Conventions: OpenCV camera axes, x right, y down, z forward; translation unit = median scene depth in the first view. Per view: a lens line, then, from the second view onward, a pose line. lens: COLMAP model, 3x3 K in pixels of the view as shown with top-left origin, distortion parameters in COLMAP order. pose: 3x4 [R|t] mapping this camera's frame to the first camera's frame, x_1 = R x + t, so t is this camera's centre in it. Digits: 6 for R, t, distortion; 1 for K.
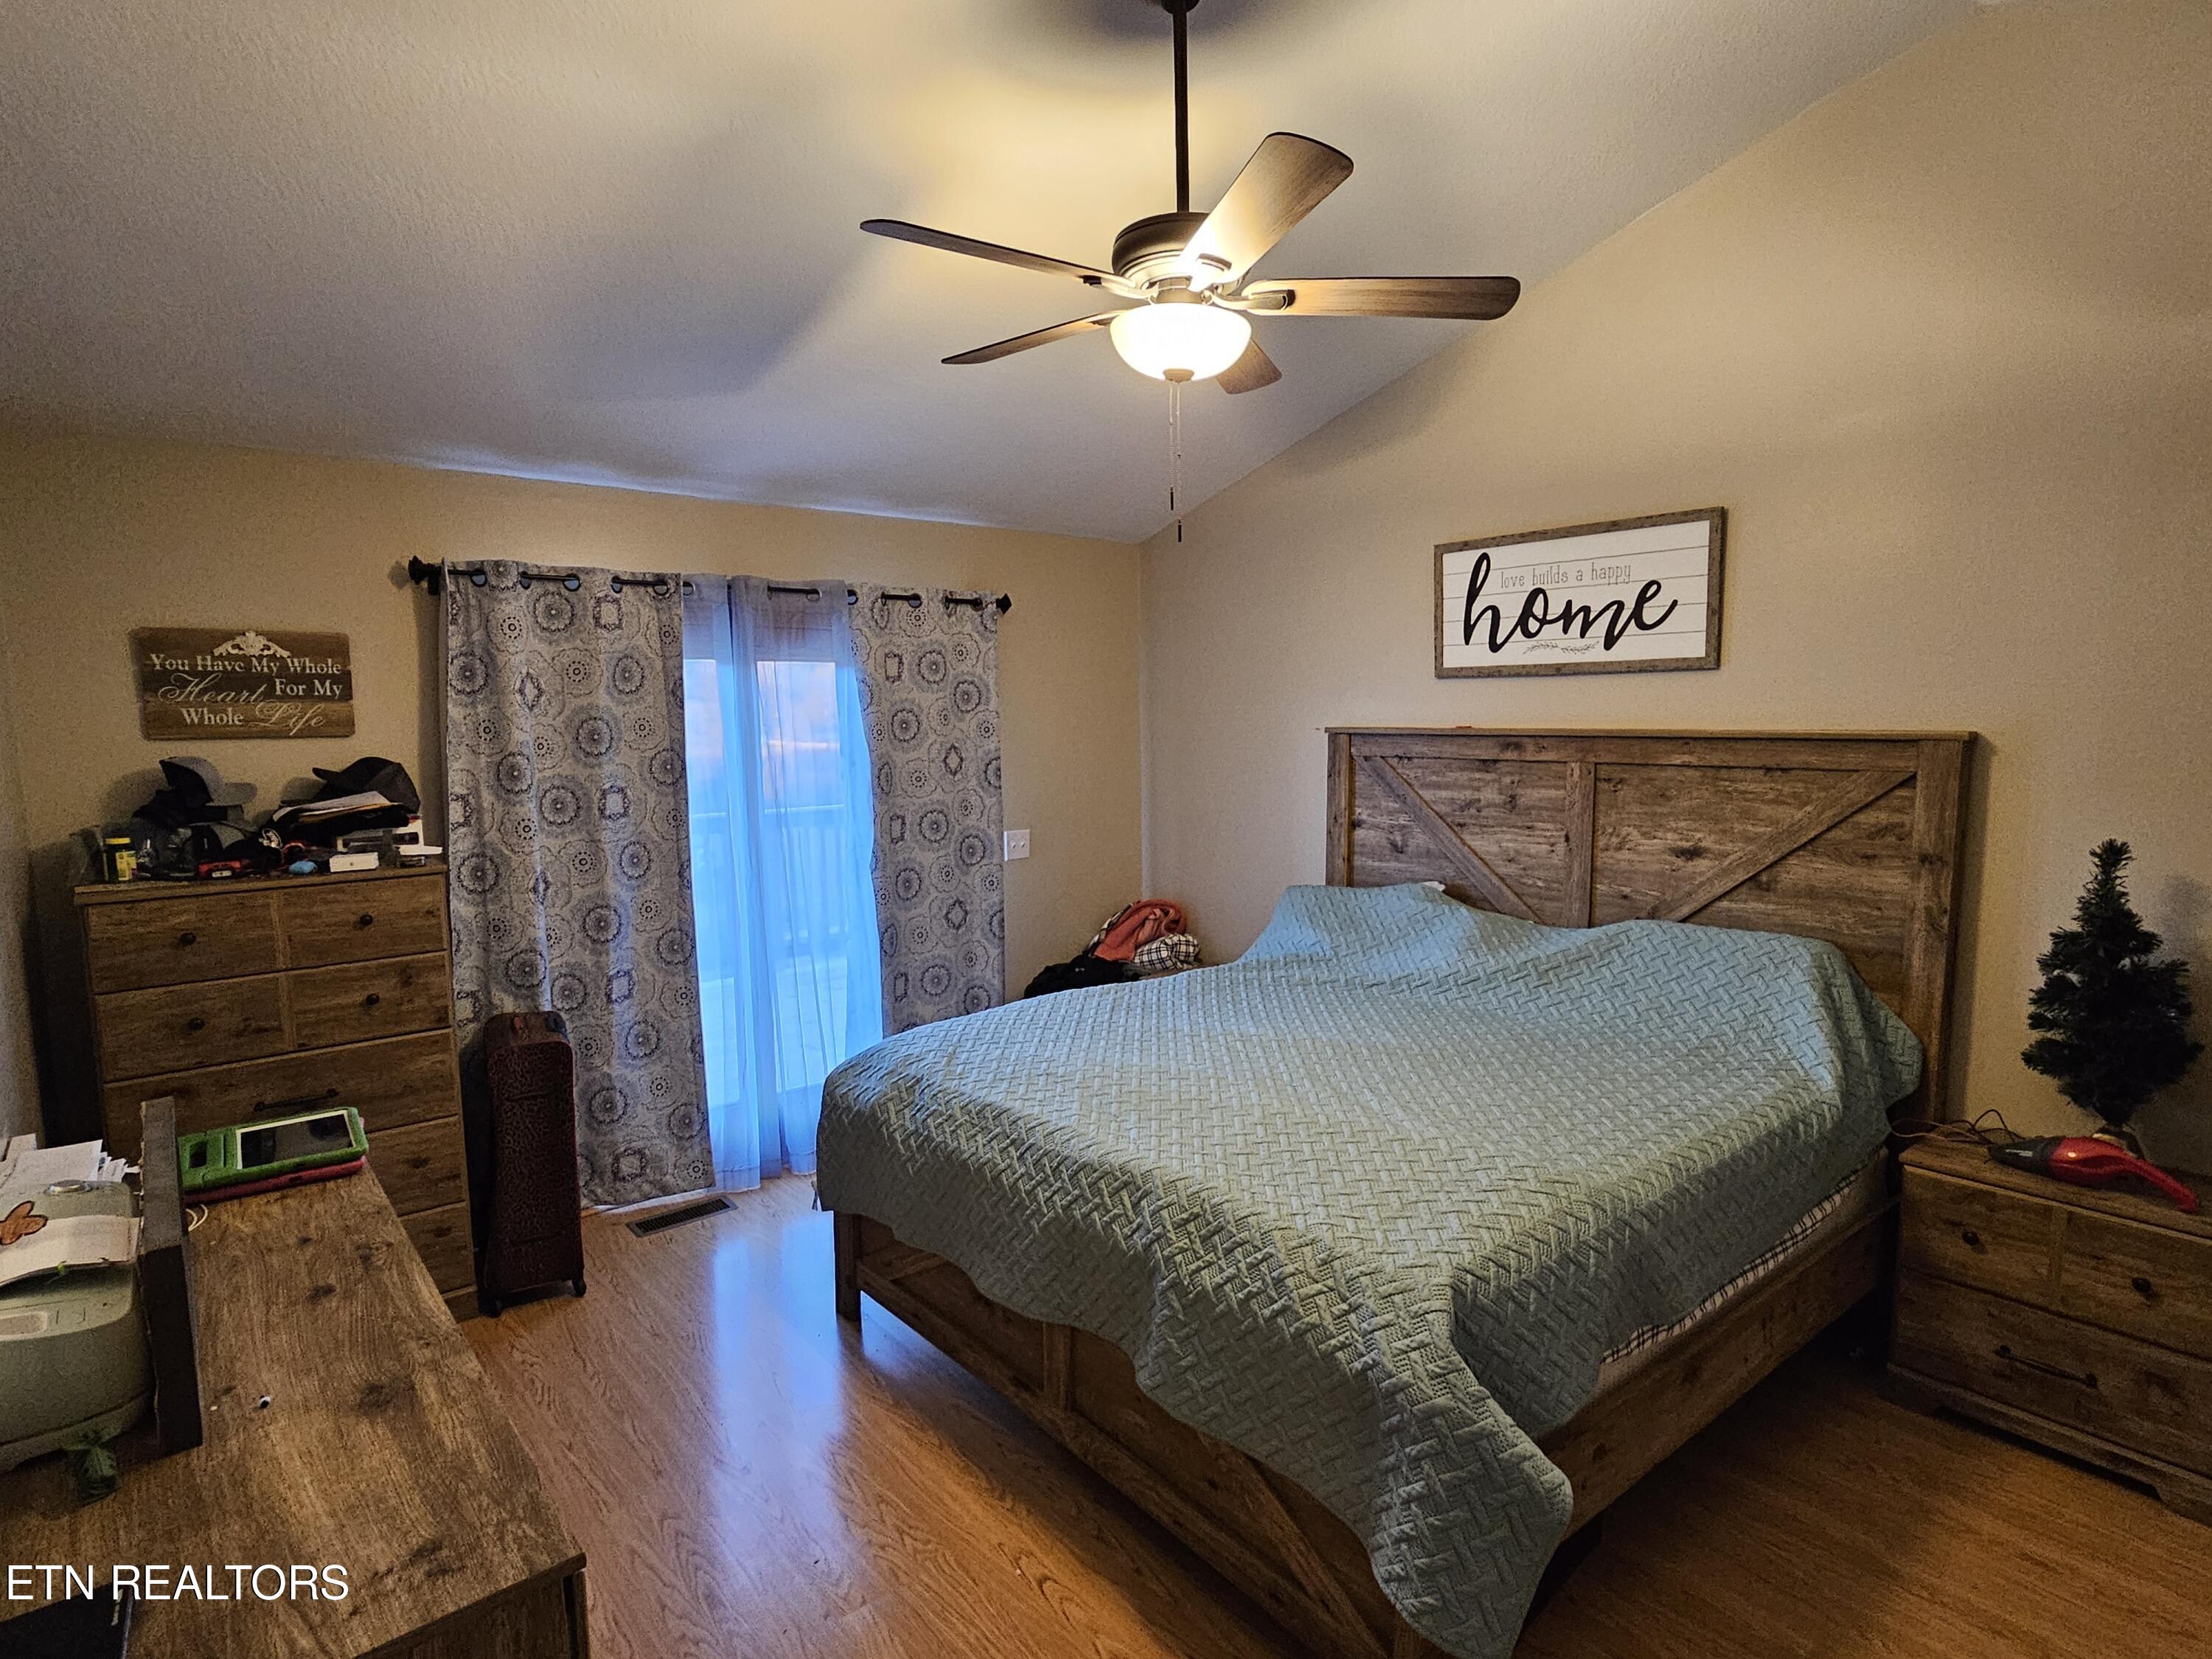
lens RADIAL K [[1160.4, 0, 1106.0], [0, 1160.4, 829.5], [0, 0, 1]] dist [-0.002686, 0.000287]
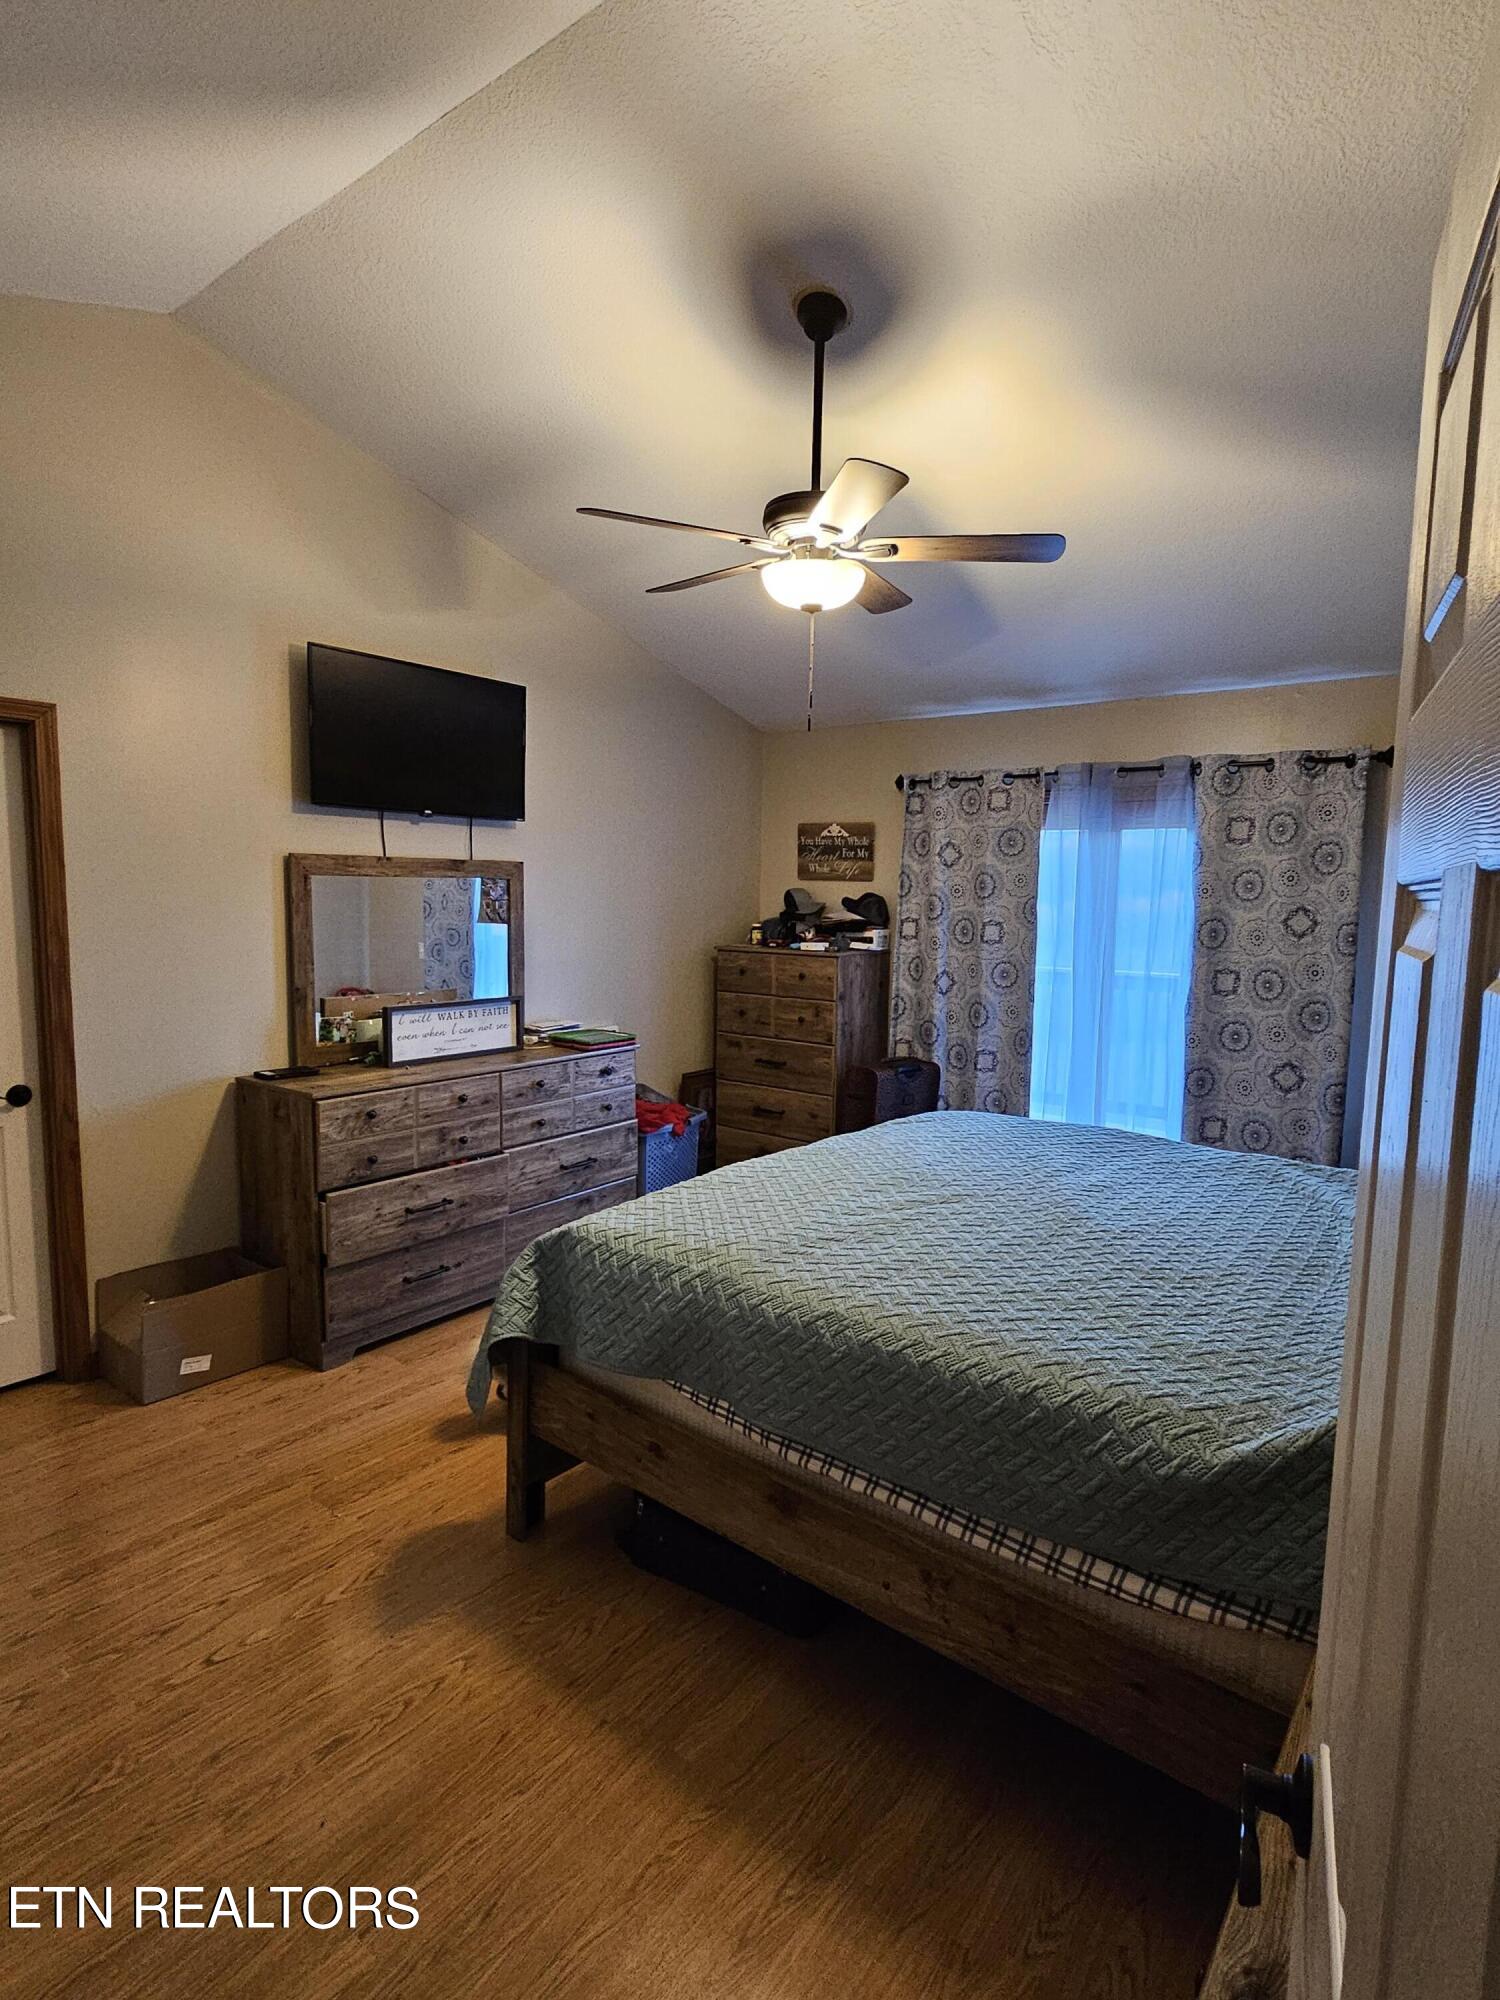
lens RADIAL K [[1049.2, 0, 750.0], [0, 1049.2, 1000.0], [0, 0, 1]] dist [-0.002686, 0.000287]
pose [[0.223828, 0.121957, -0.966968, 0.833402], [-0.120524, 0.987988, 0.096710, -0.031940], [0.967148, 0.094896, 0.235839, 0.445307]]
